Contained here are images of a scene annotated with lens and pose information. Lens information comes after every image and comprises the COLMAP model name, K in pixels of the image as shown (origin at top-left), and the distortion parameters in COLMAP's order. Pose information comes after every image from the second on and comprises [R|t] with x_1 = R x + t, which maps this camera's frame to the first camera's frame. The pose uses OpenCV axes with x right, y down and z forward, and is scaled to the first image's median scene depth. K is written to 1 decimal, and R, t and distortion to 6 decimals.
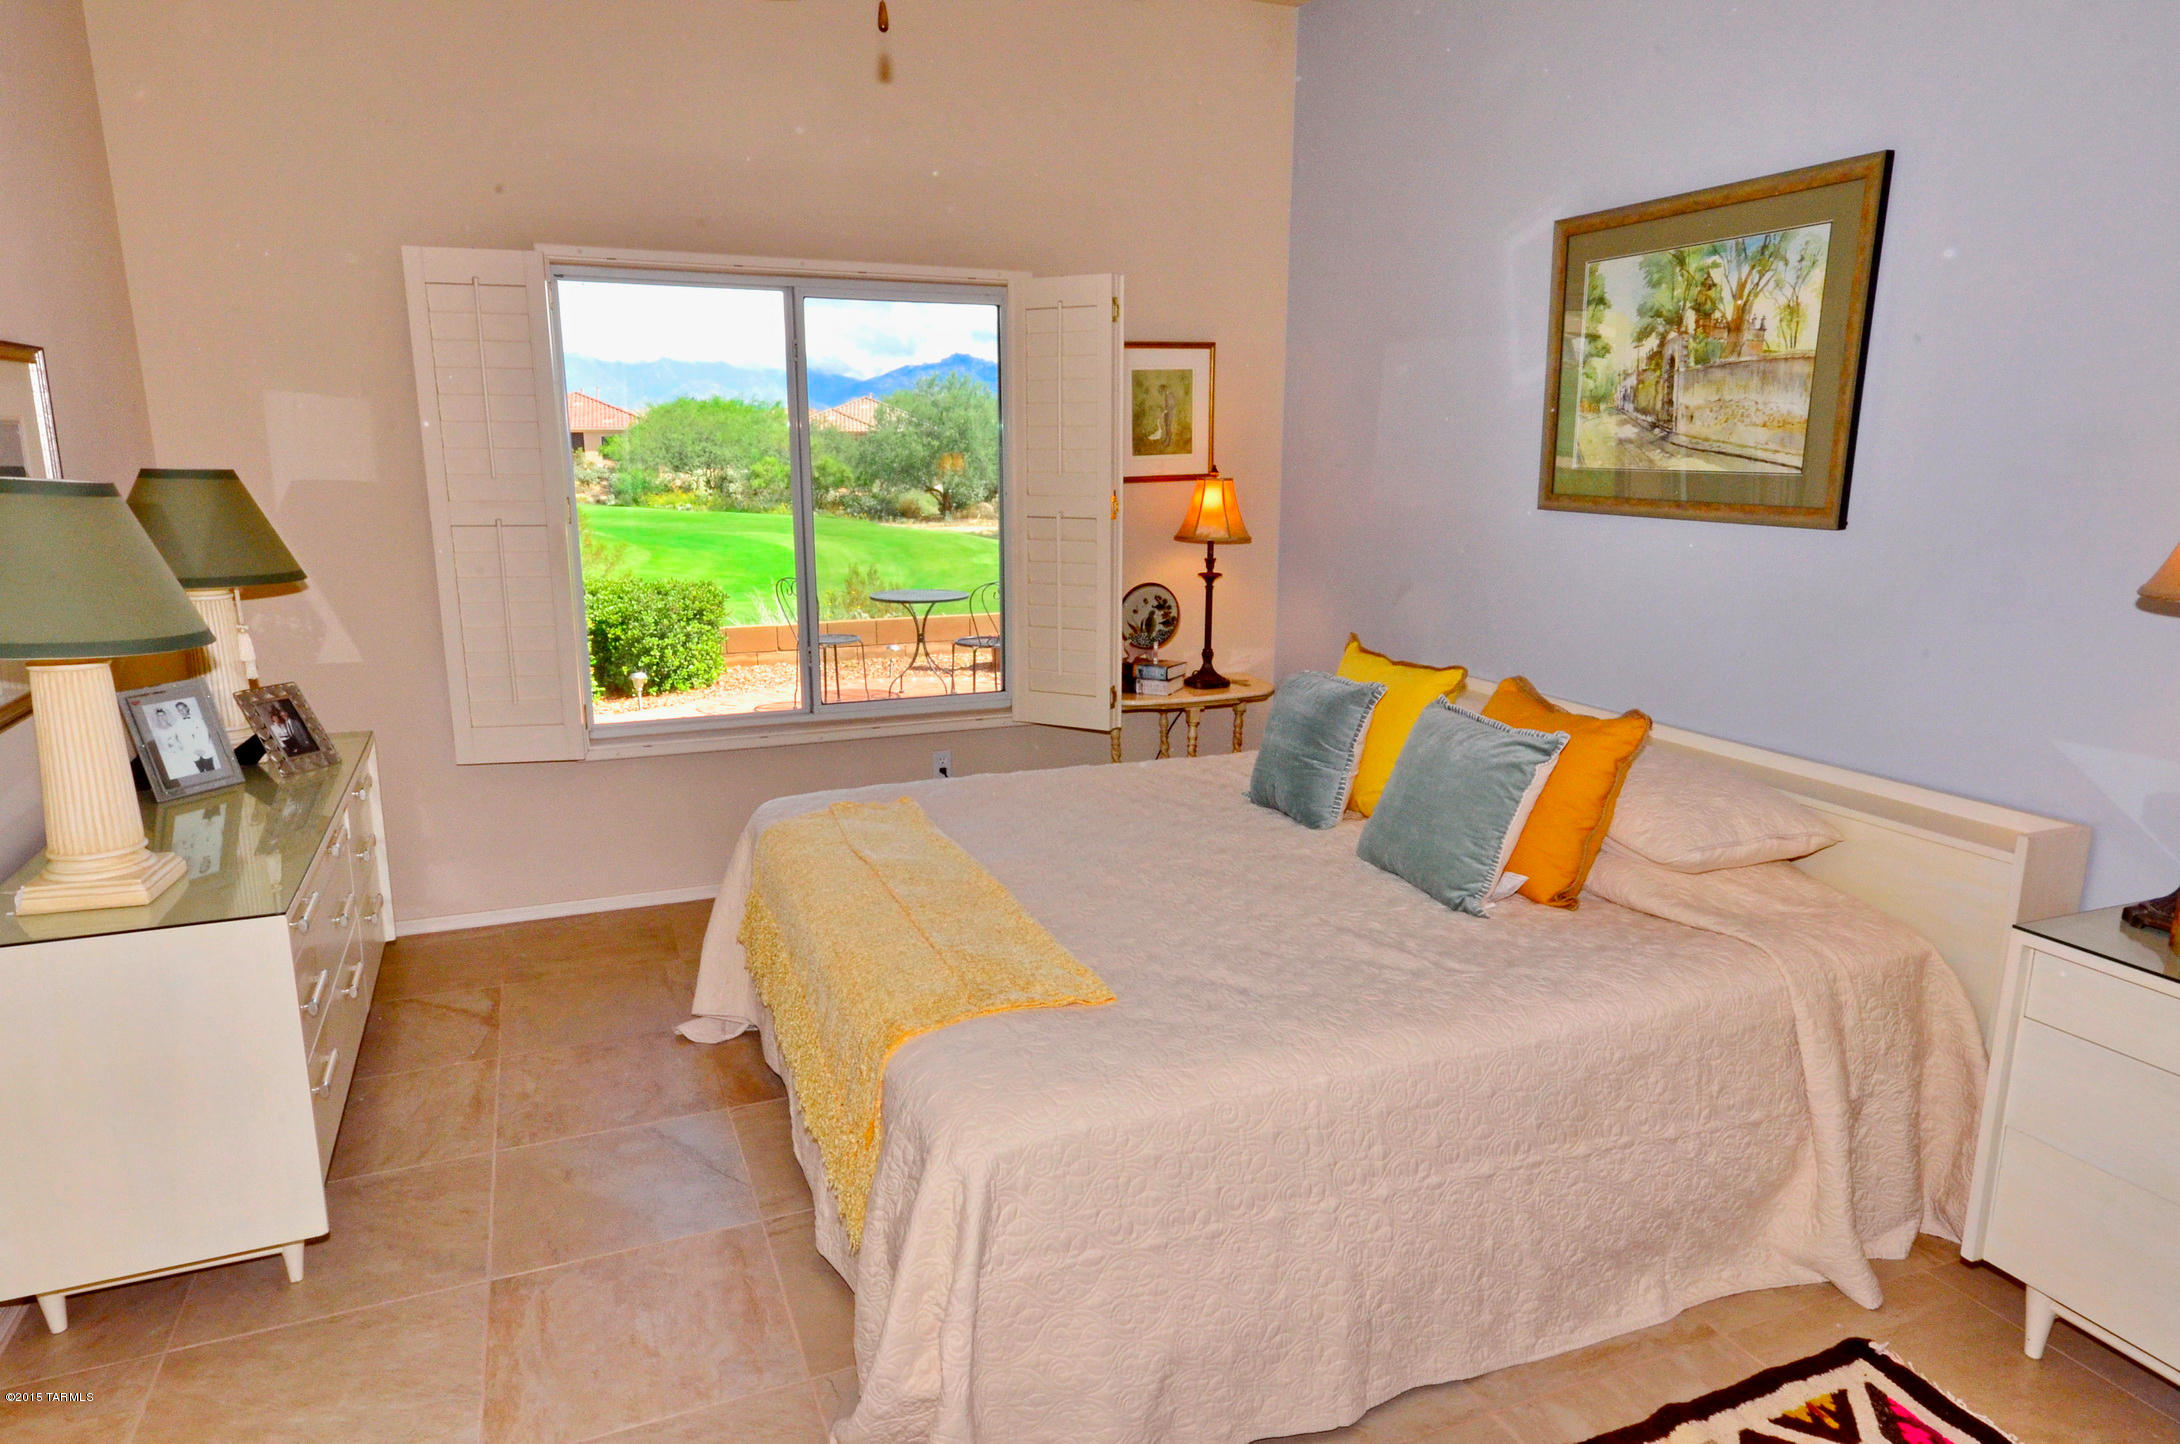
lens RADIAL K [[1290.7, 0, 1080.4], [0, 1290.7, 733.2], [0, 0, 1]] dist [0.017946, 0.004197]
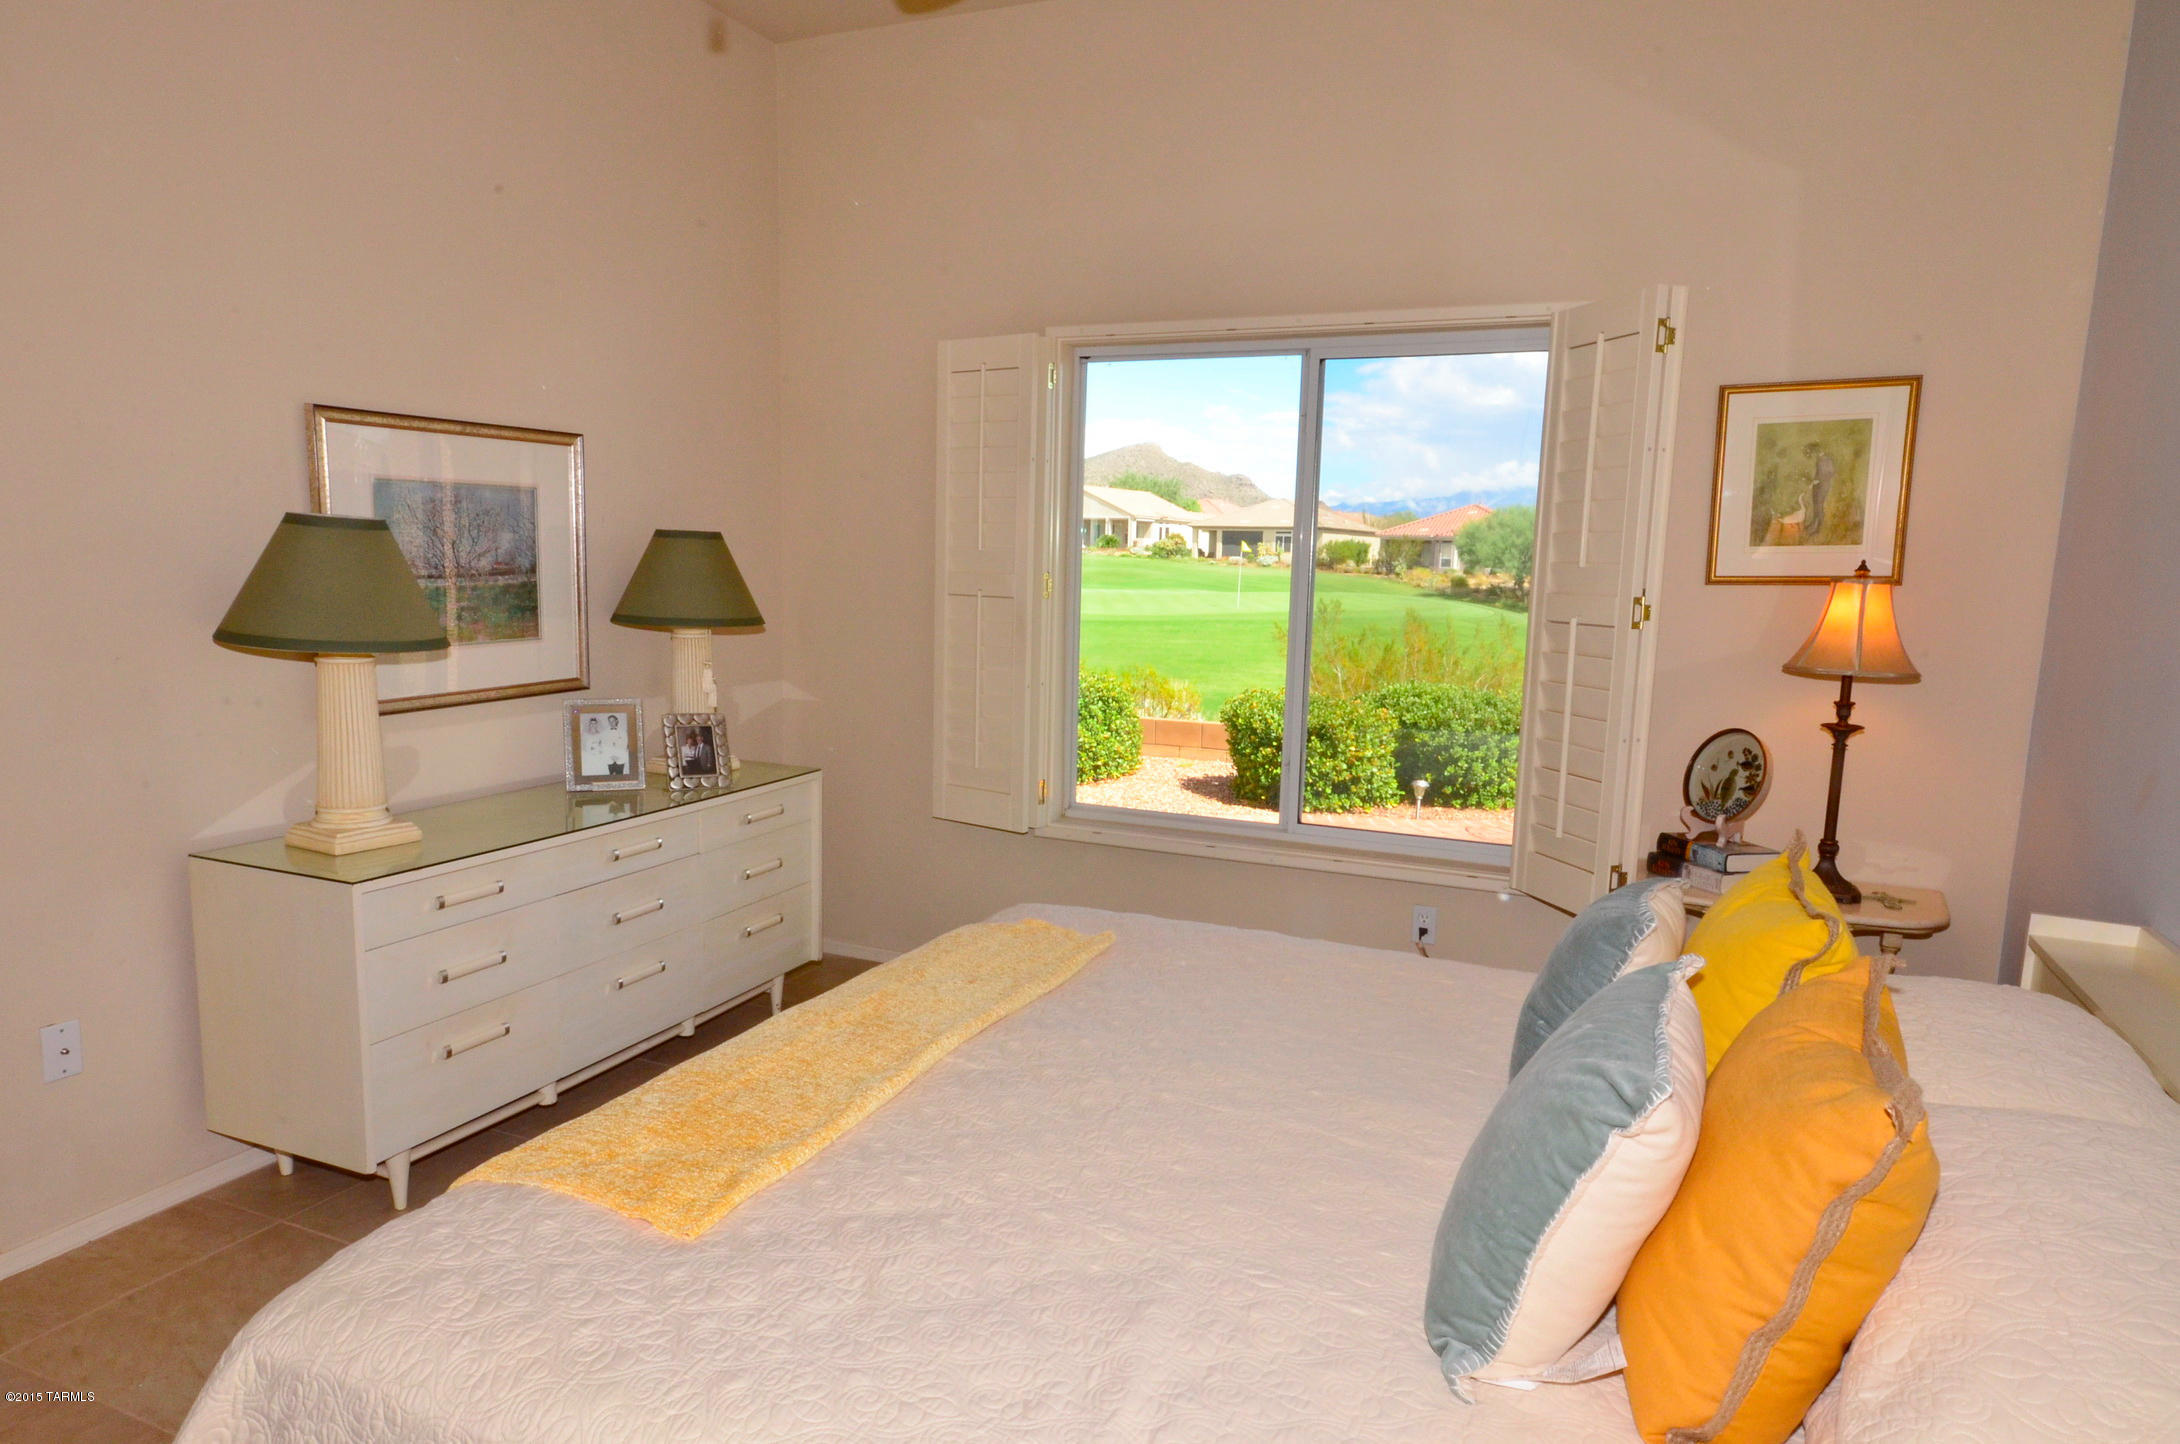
lens RADIAL K [[1290.7, 0, 1099.3], [0, 1290.7, 728.9], [0, 0, 1]] dist [0.017946, 0.004197]
pose [[0.702865, 0.113506, -0.702209, 0.297369], [-0.178832, 0.983676, -0.019996, -0.042280], [0.688477, 0.139632, 0.711690, 0.280518]]
